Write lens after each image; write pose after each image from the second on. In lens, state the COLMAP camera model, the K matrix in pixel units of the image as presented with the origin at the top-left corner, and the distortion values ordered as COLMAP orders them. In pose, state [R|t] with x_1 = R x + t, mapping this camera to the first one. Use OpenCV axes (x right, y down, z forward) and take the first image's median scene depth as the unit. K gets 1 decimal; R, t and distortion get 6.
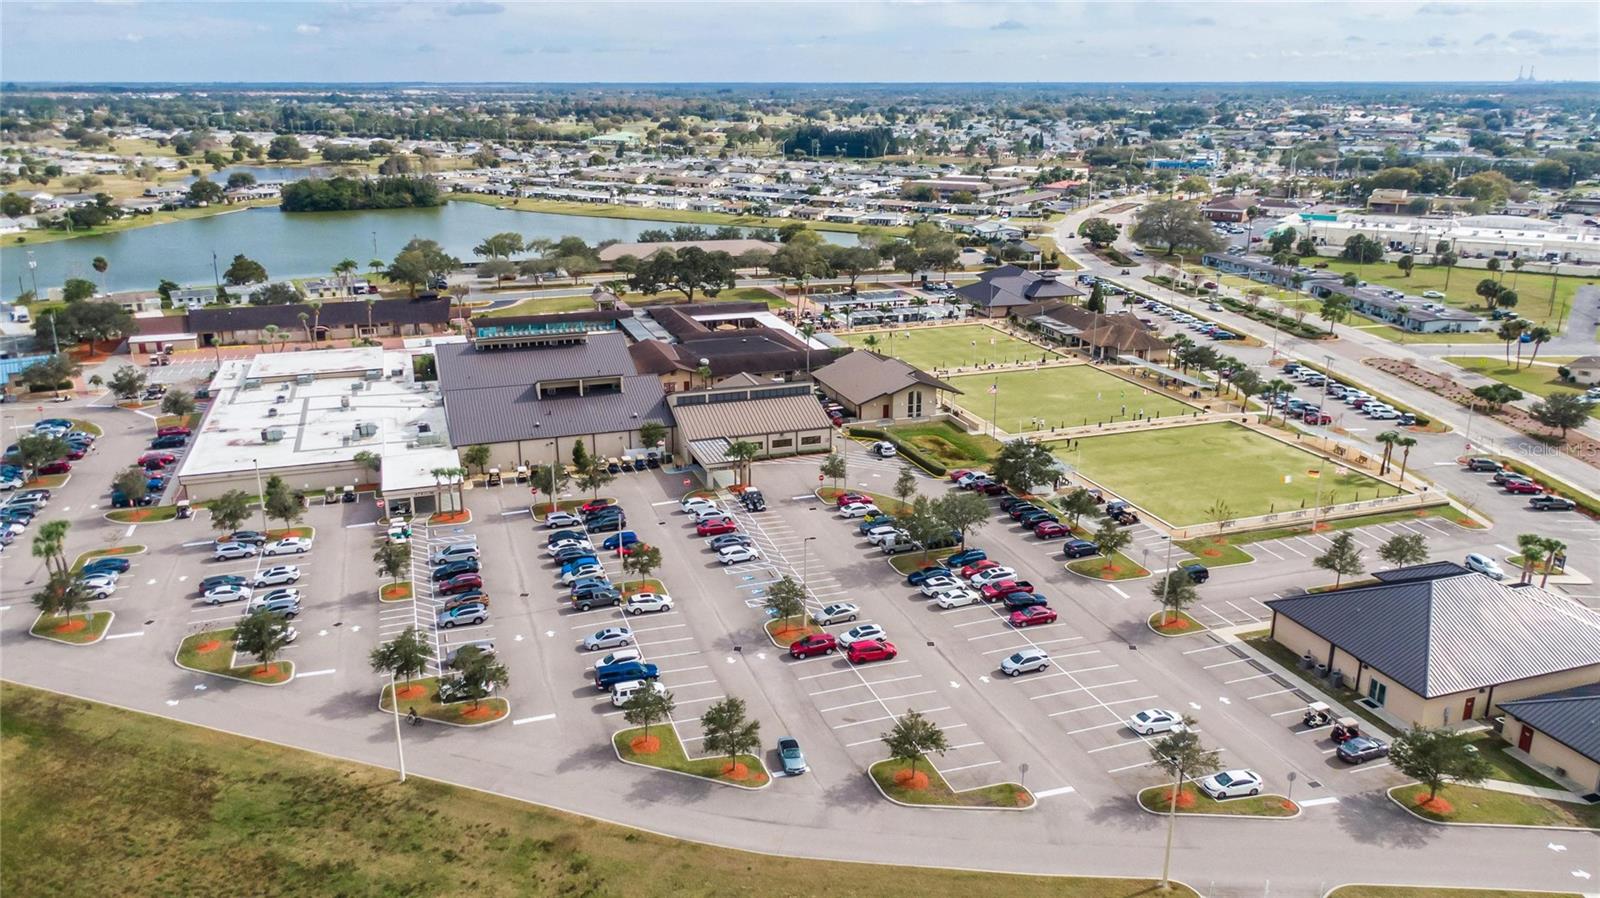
lens RADIAL K [[1232.0, 0, 800.0], [0, 1232.0, 449.0], [0, 0, 1]] dist [0.016325, 0.005012]
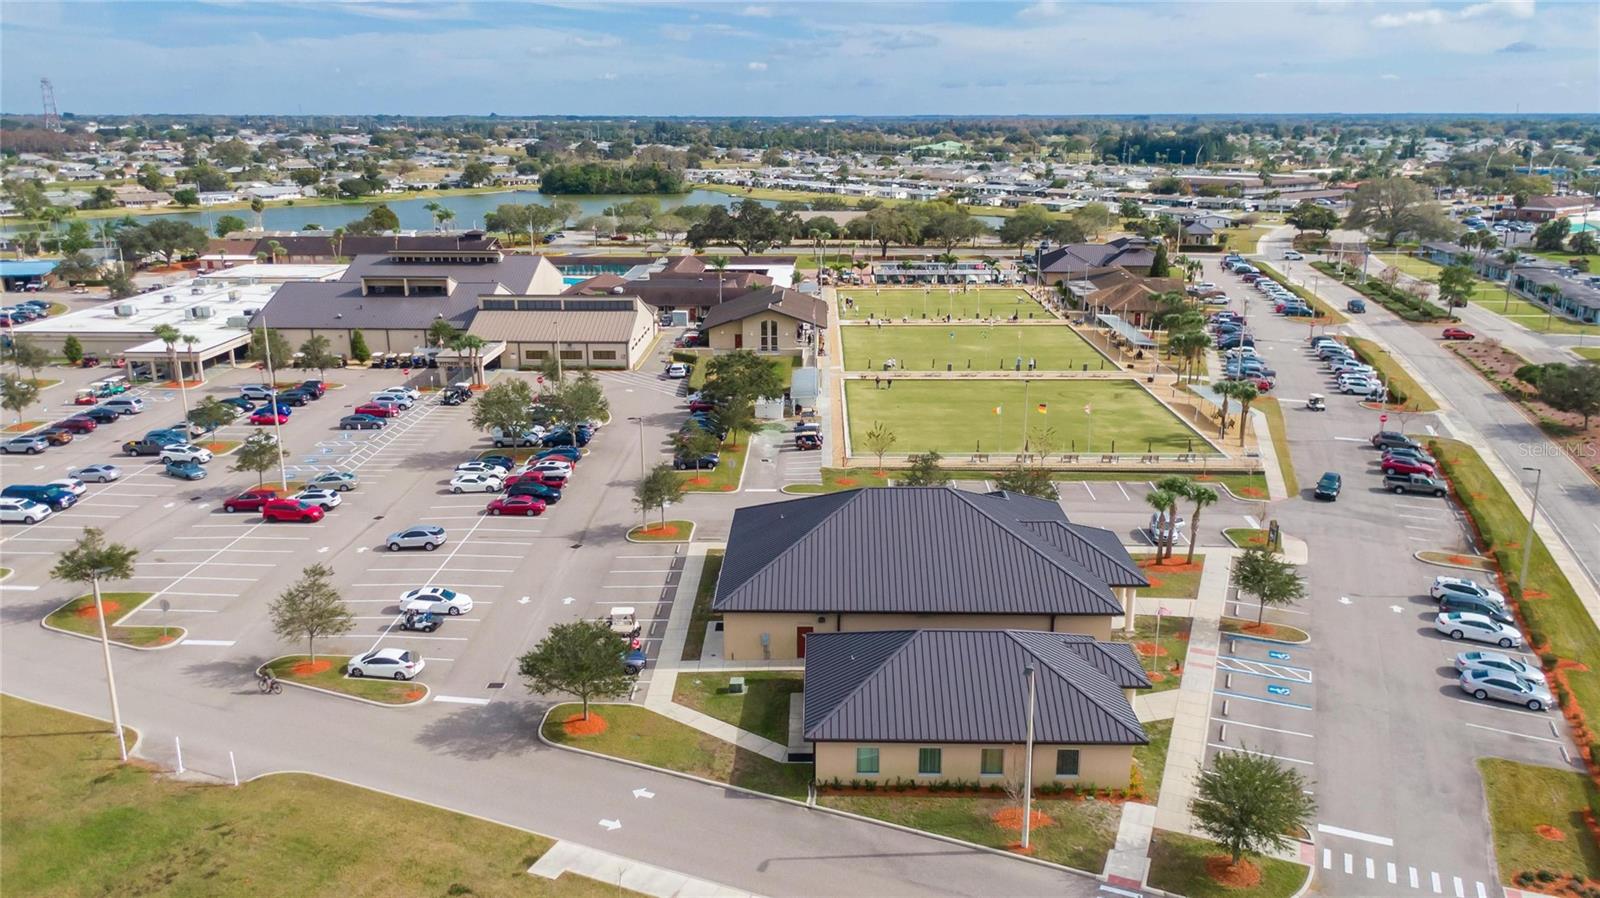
lens RADIAL K [[1253.8, 0, 800.0], [0, 1253.8, 449.0], [0, 0, 1]] dist [0.002504, -0.042665]
pose [[0.929244, 0.087090, -0.359055, 0.338741], [-0.101154, 0.994659, -0.020533, 0.046725], [0.355349, 0.055400, 0.933090, 0.126207]]
